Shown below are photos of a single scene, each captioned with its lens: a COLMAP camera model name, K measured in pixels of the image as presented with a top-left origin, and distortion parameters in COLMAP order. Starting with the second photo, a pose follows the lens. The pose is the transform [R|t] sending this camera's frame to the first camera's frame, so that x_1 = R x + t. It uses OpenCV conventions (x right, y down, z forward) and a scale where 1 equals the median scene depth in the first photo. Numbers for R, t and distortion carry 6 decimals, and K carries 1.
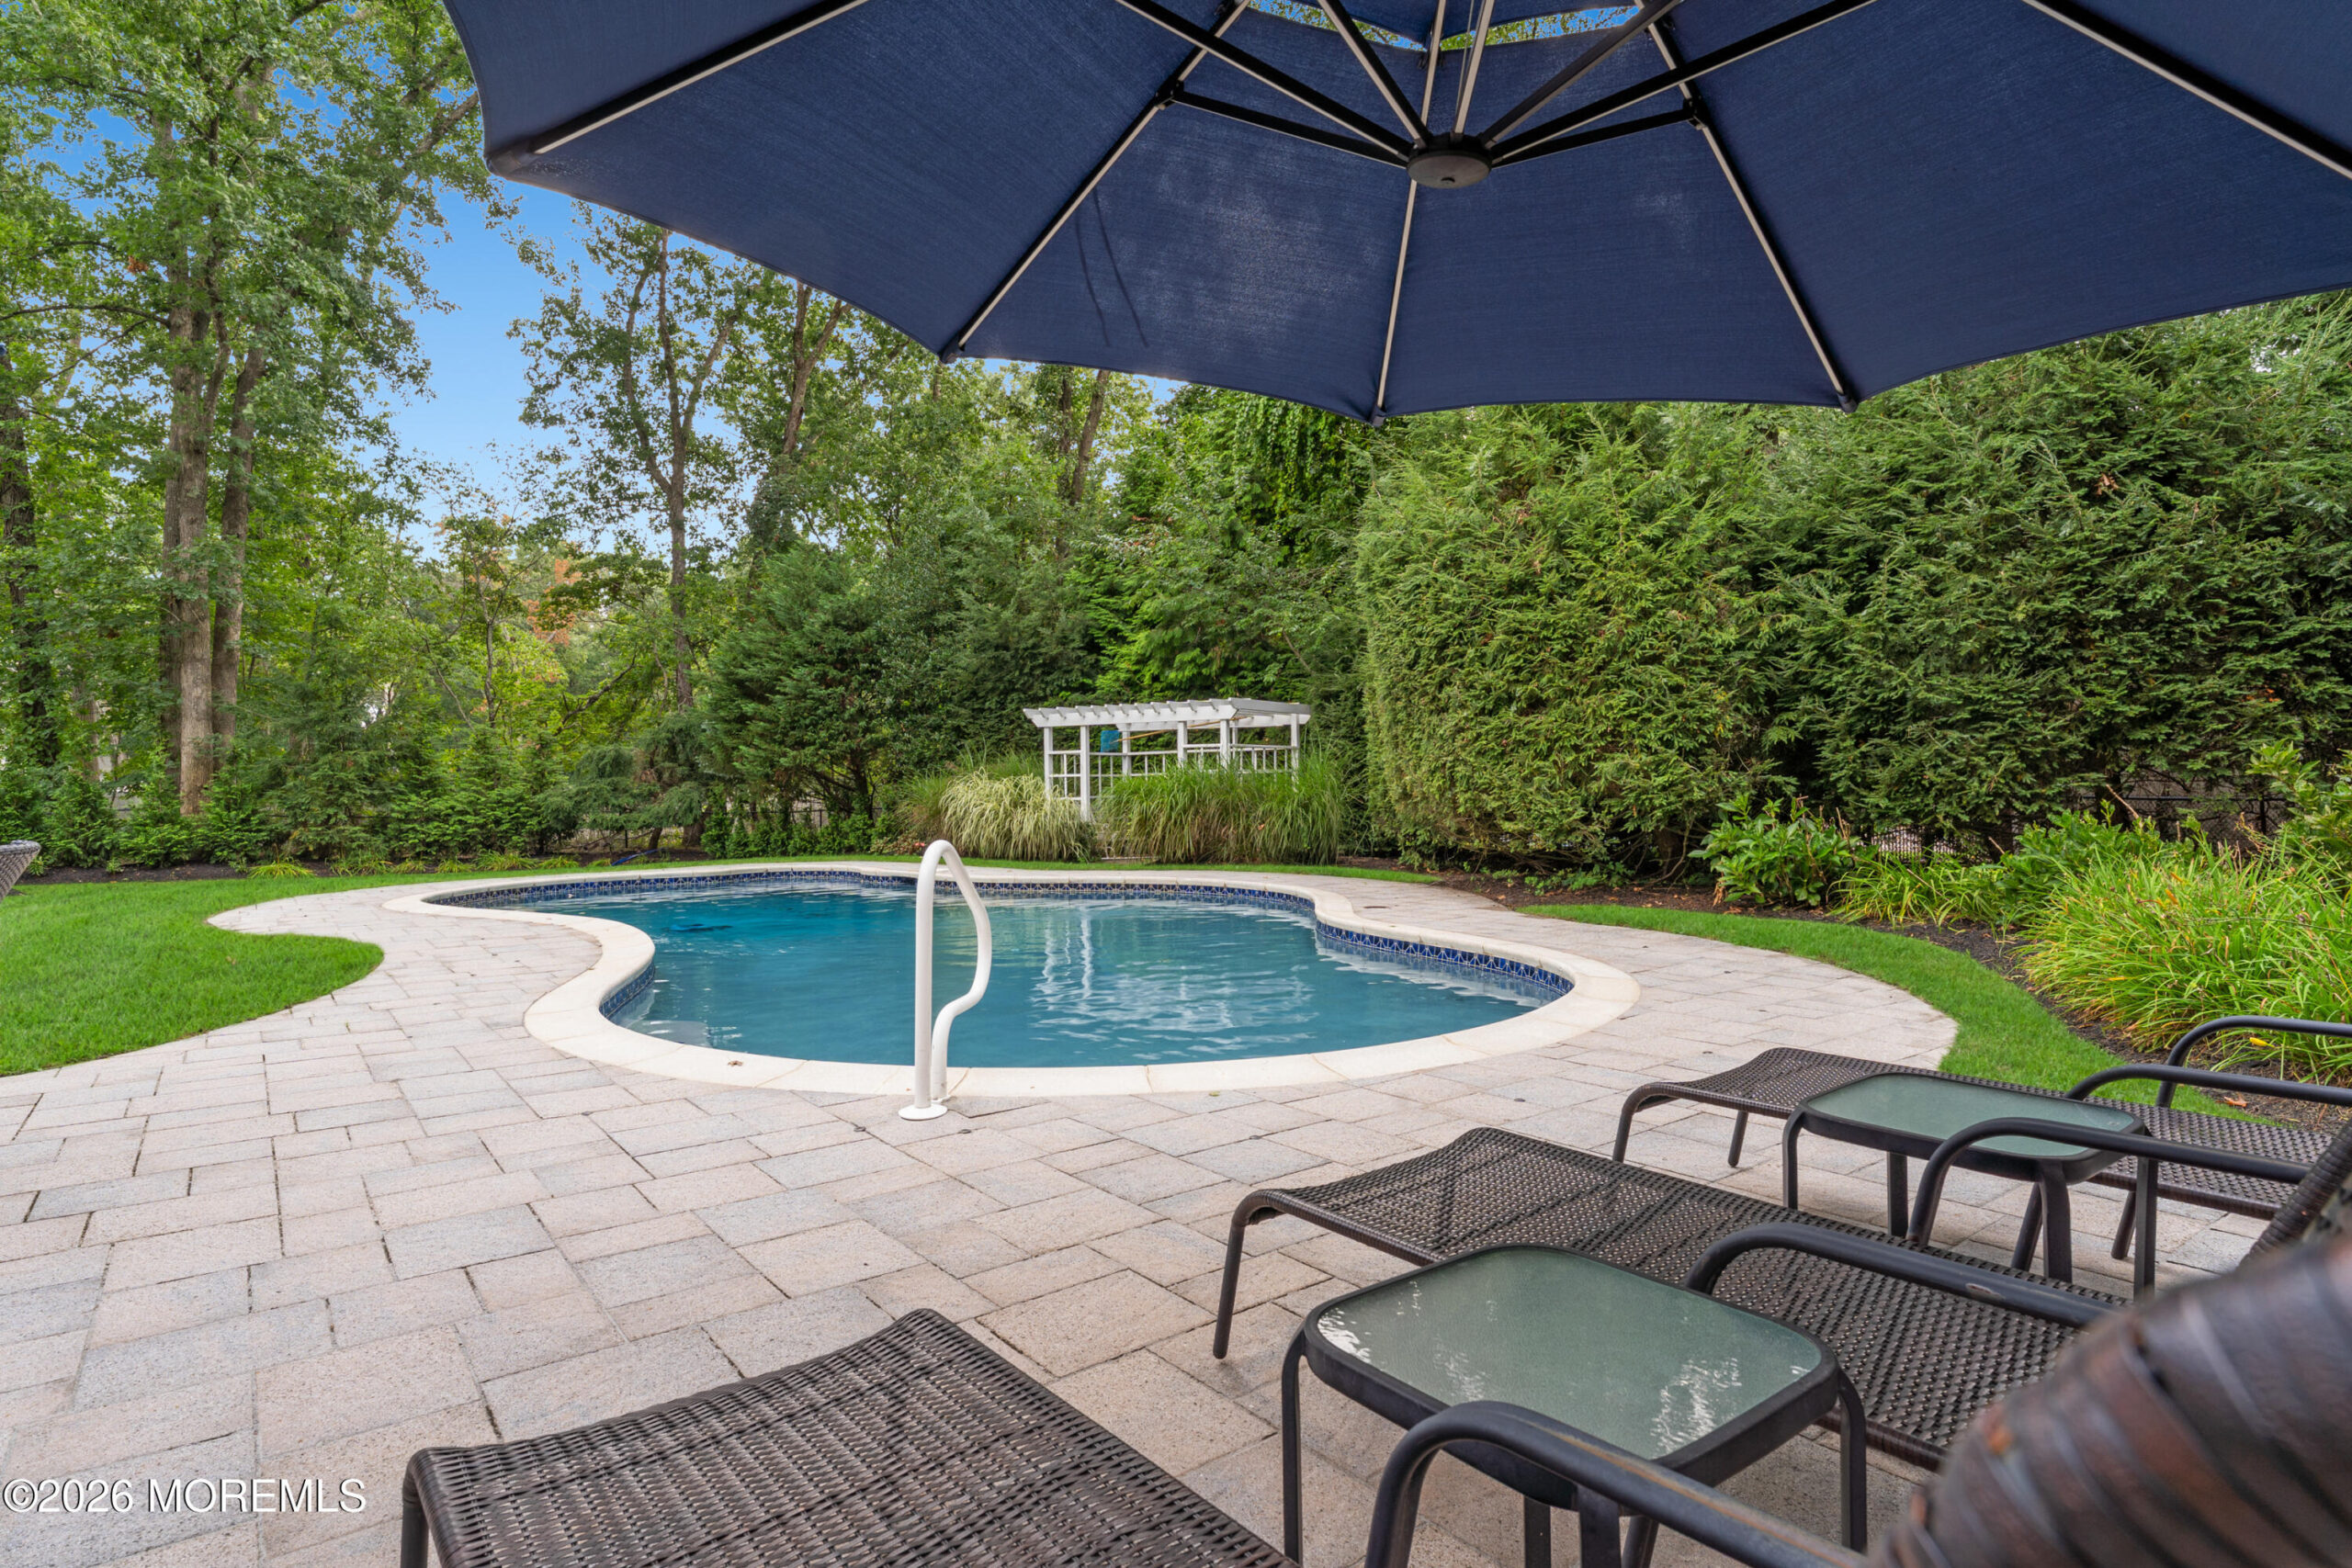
lens RADIAL K [[1220.7, 0, 1134.4], [0, 1220.7, 780.3], [0, 0, 1]] dist [-0.002584, -0.000296]
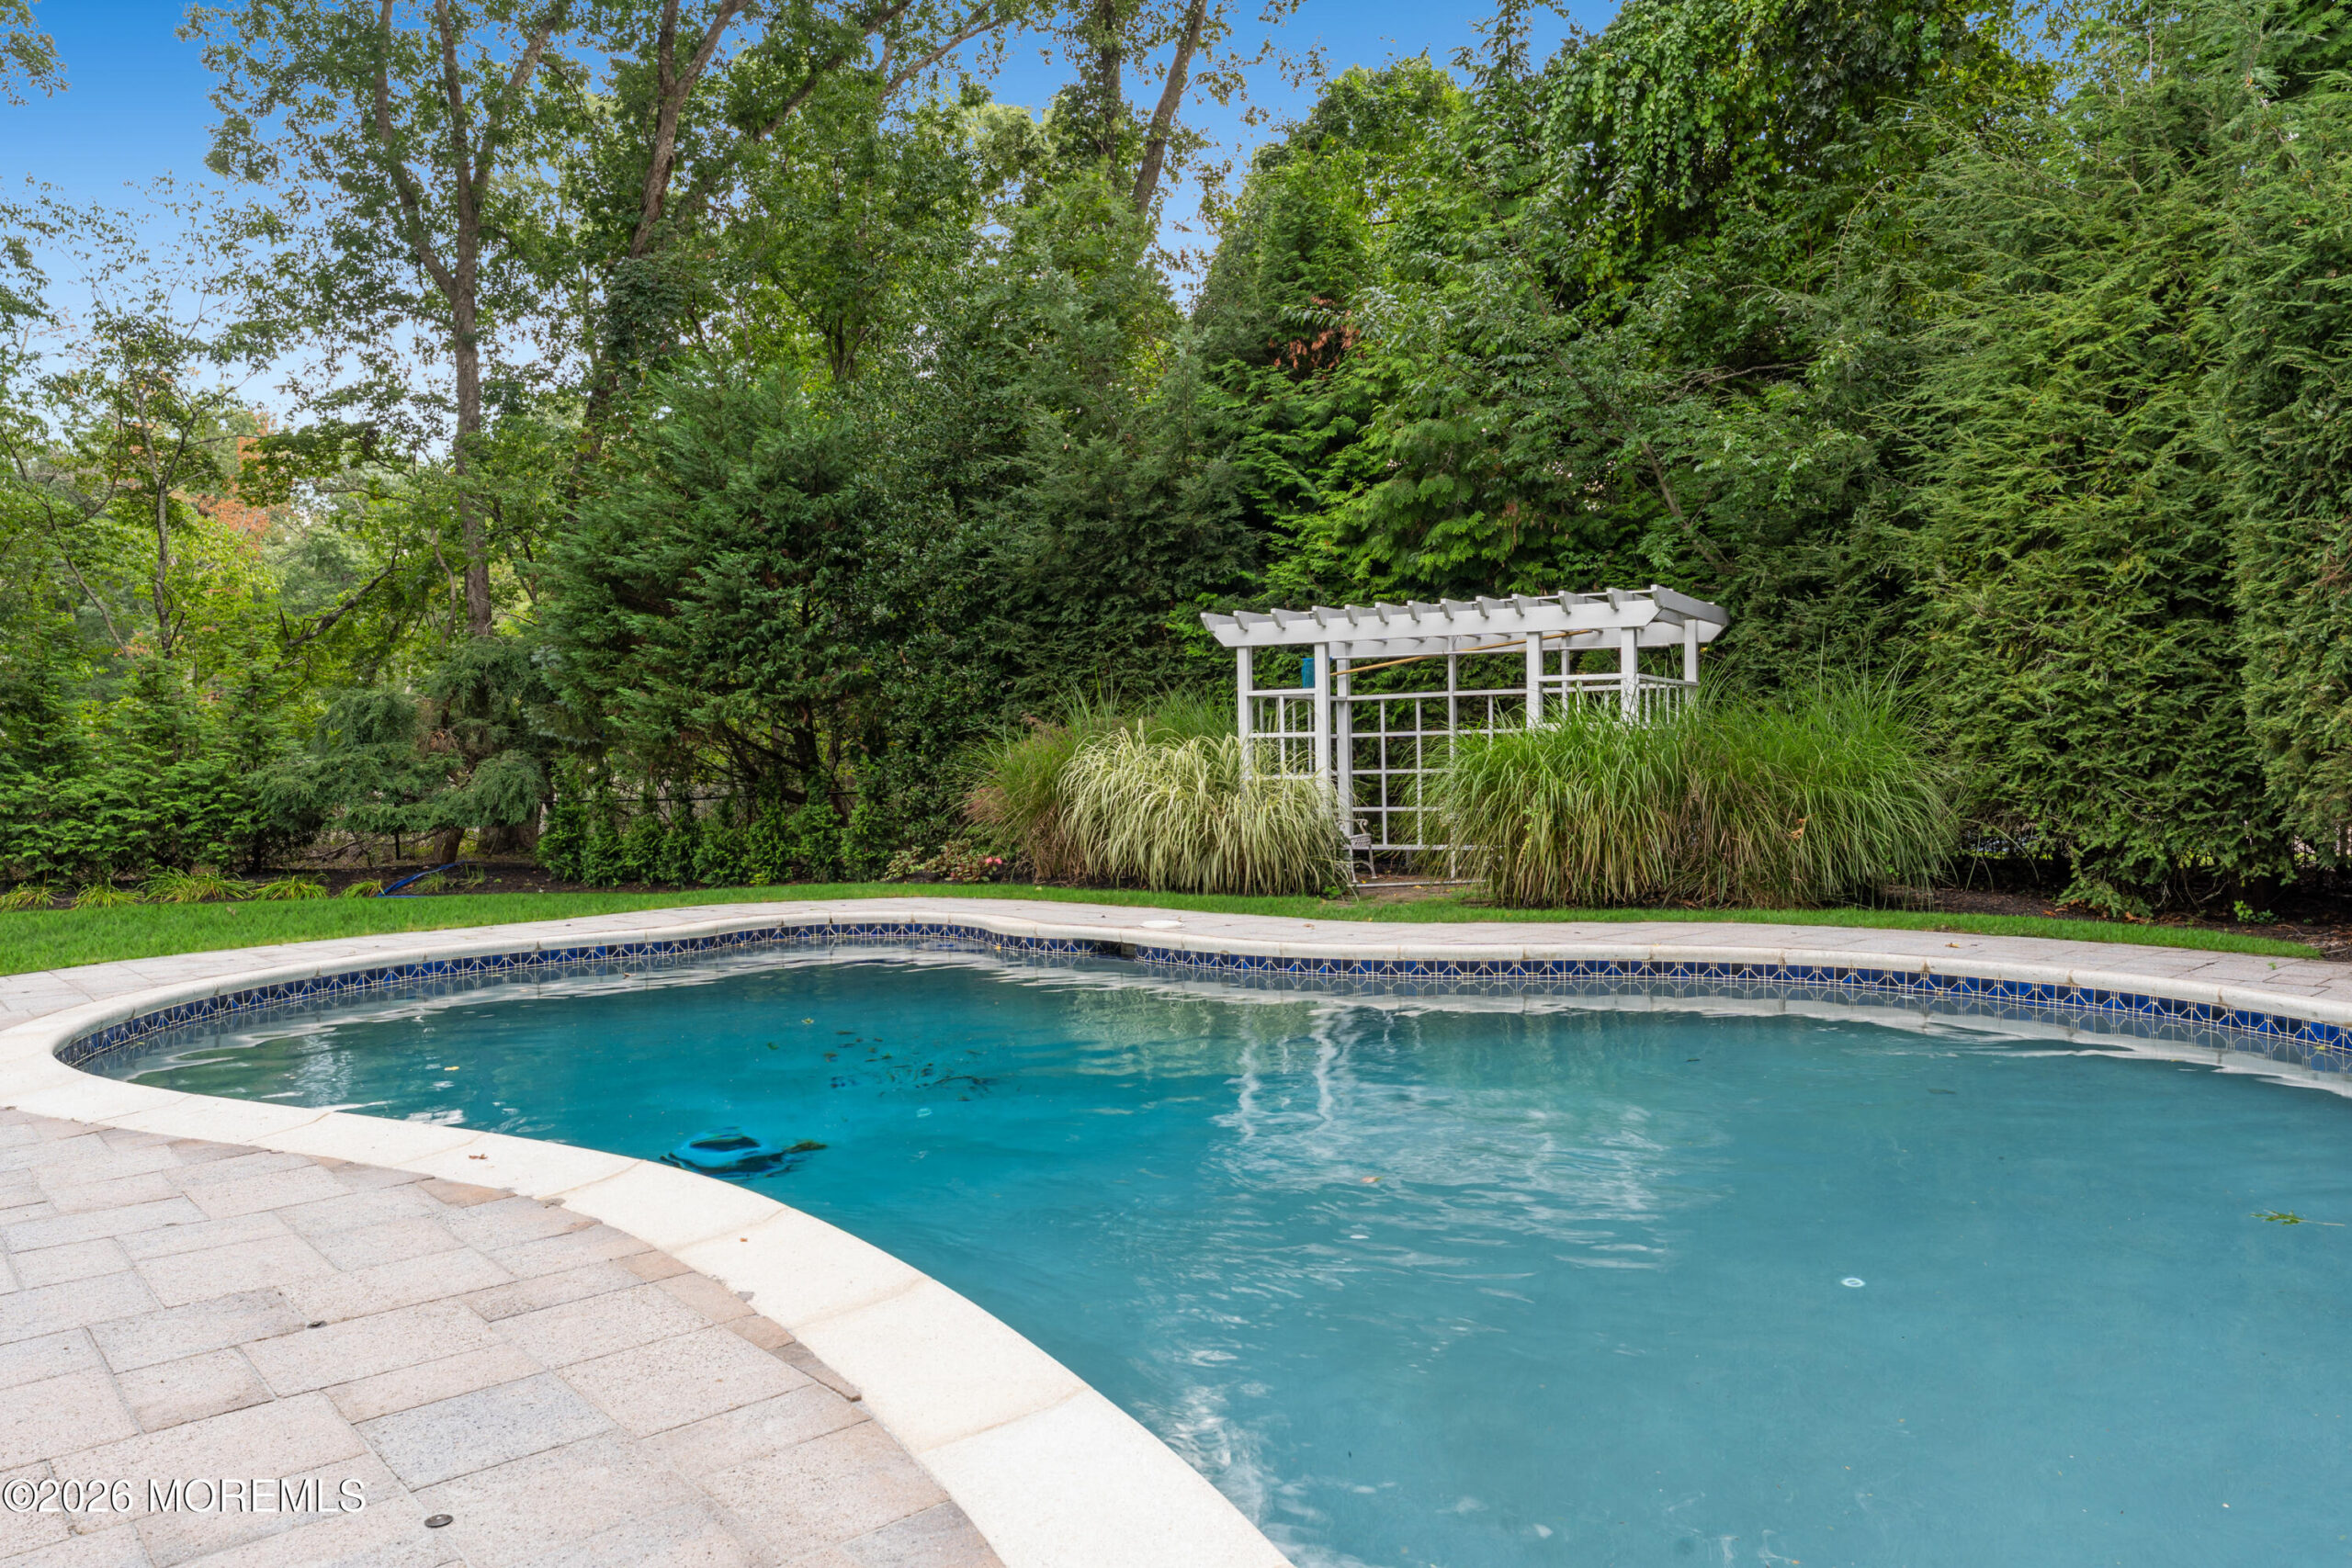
lens RADIAL K [[1608.5, 0, 1169.0], [0, 1608.5, 781.3], [0, 0, 1]] dist [0.001786, -0.002772]
pose [[0.996791, -0.003000, 0.079994, -0.162961], [0.001494, 0.999821, 0.018884, 0.003083], [-0.080036, -0.018704, 0.996616, 0.281511]]
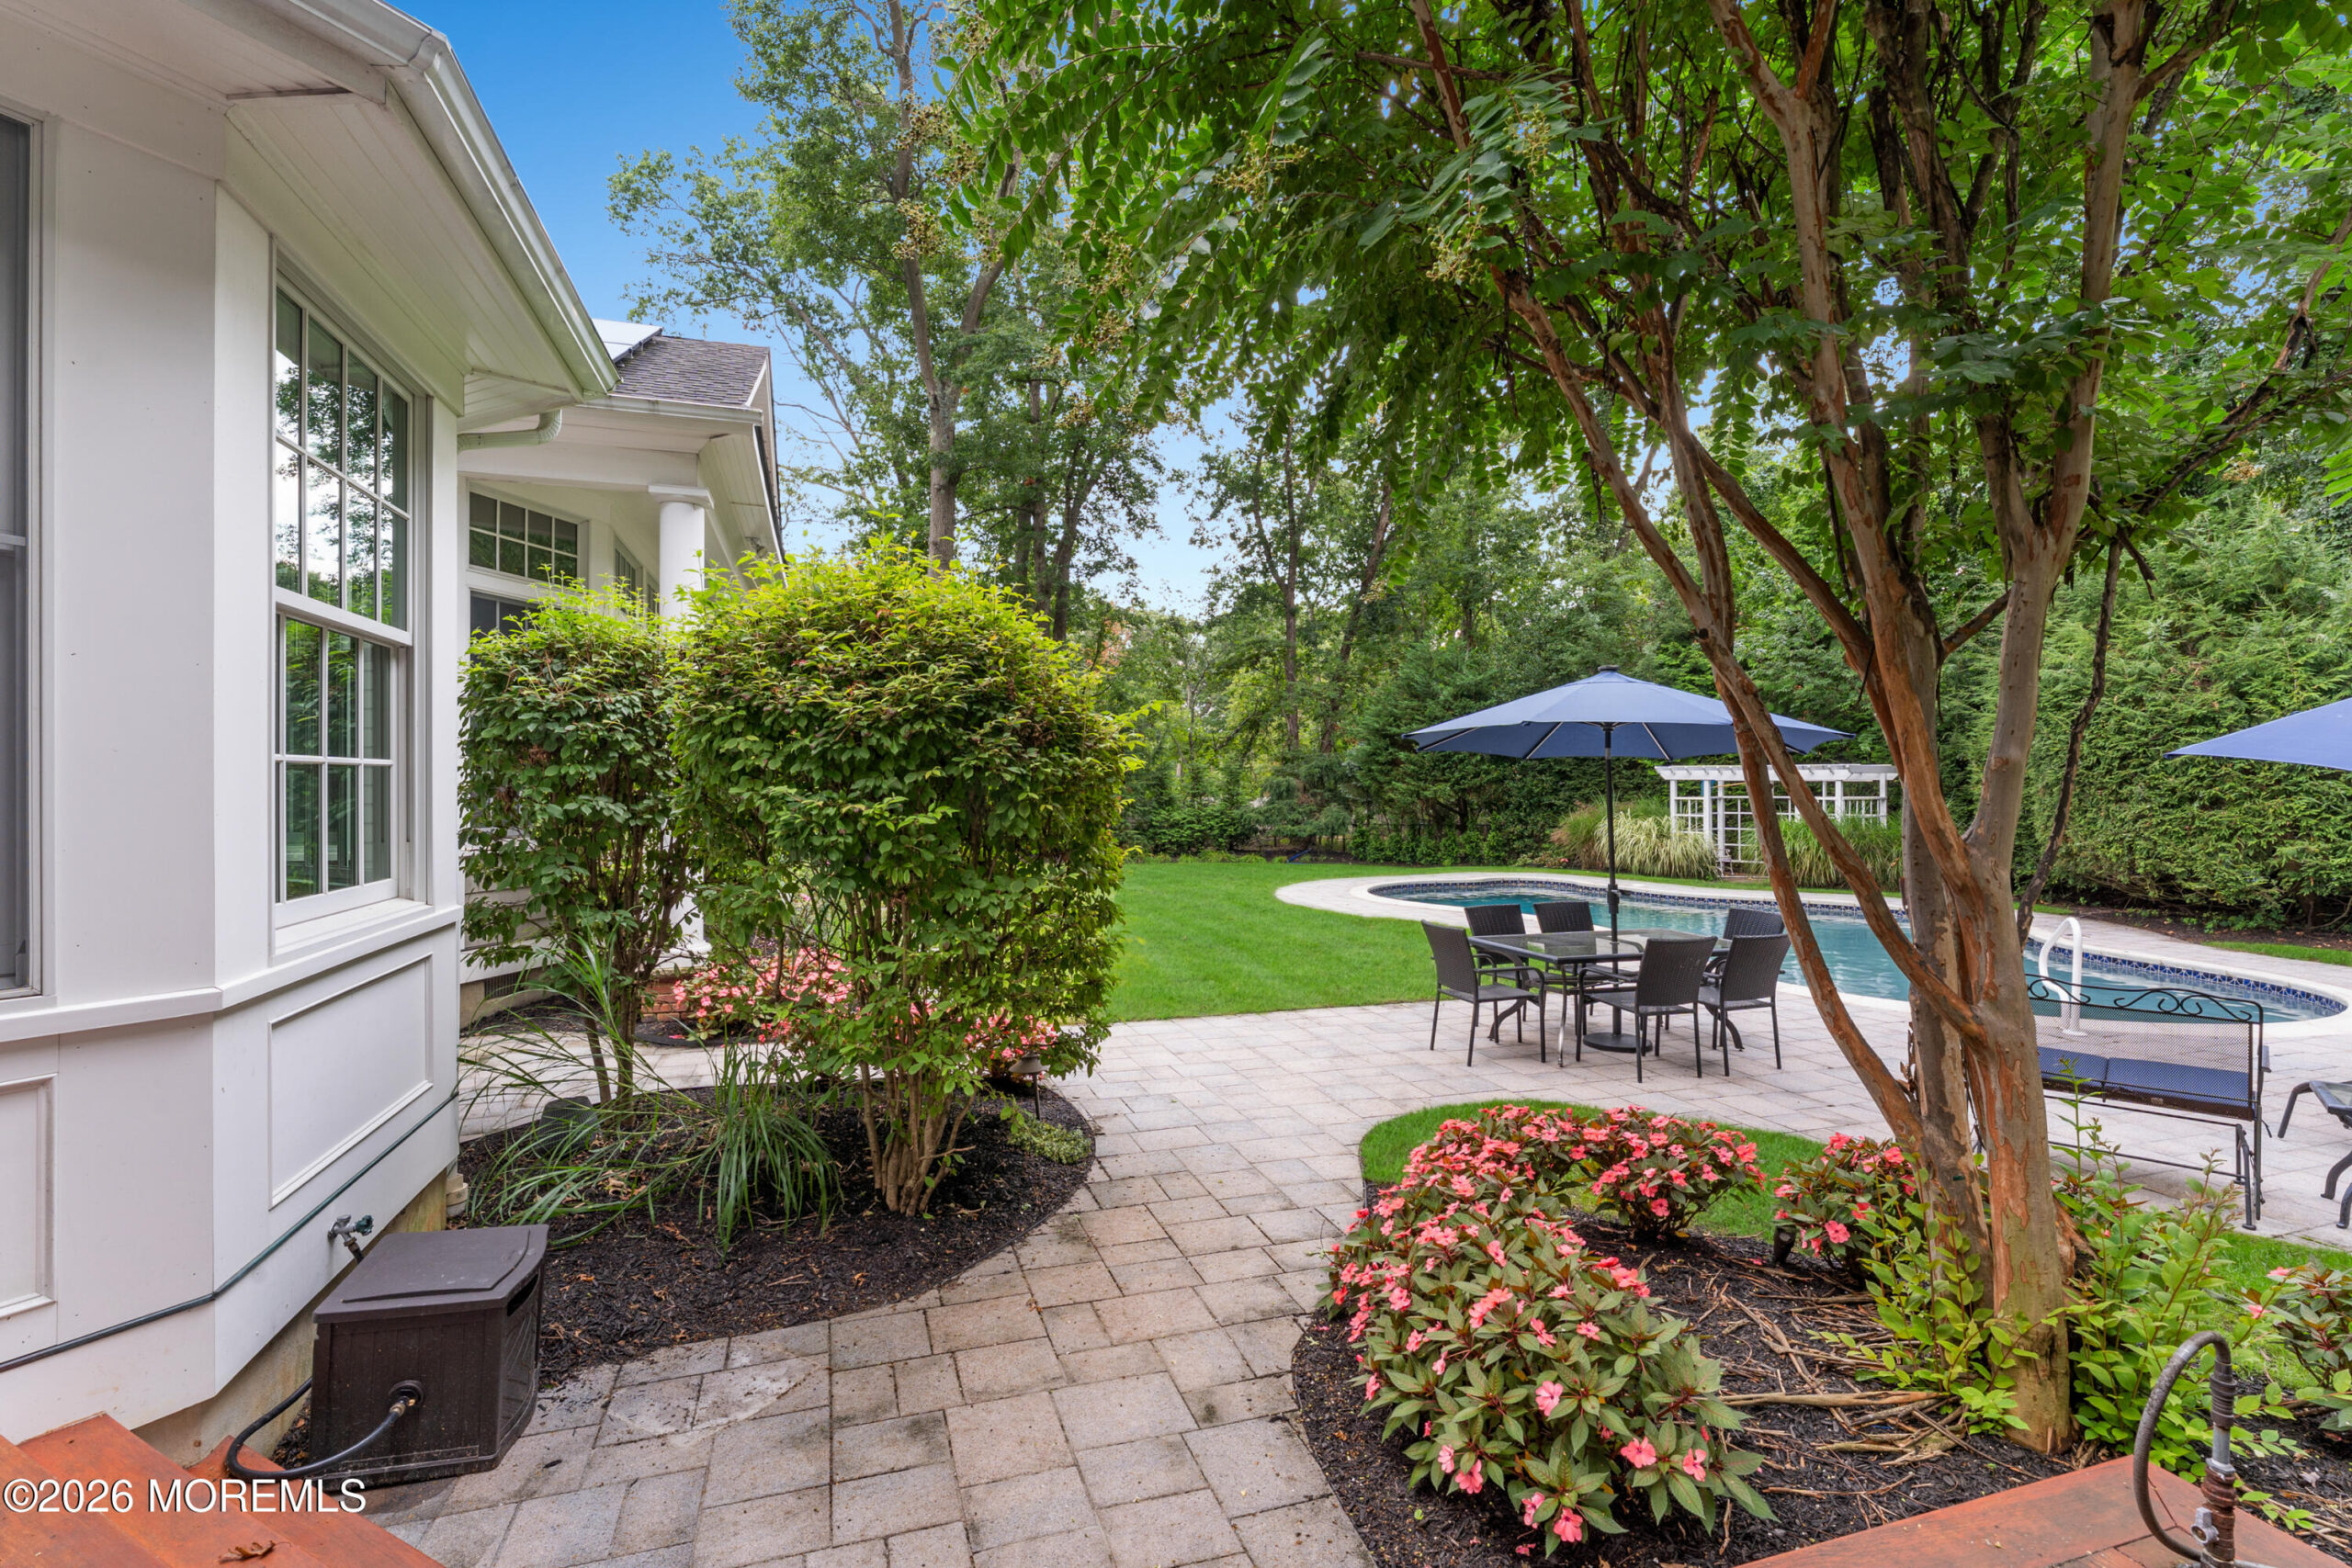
lens RADIAL K [[1018.3, 0, 1207.3], [0, 1018.3, 781.0], [0, 0, 1]] dist [-0.000441, 0.000482]
pose [[0.951274, 0.011794, -0.308122, -0.217761], [-0.011879, 0.999928, 0.001602, -0.037546], [0.308119, 0.002136, 0.951345, -0.257542]]
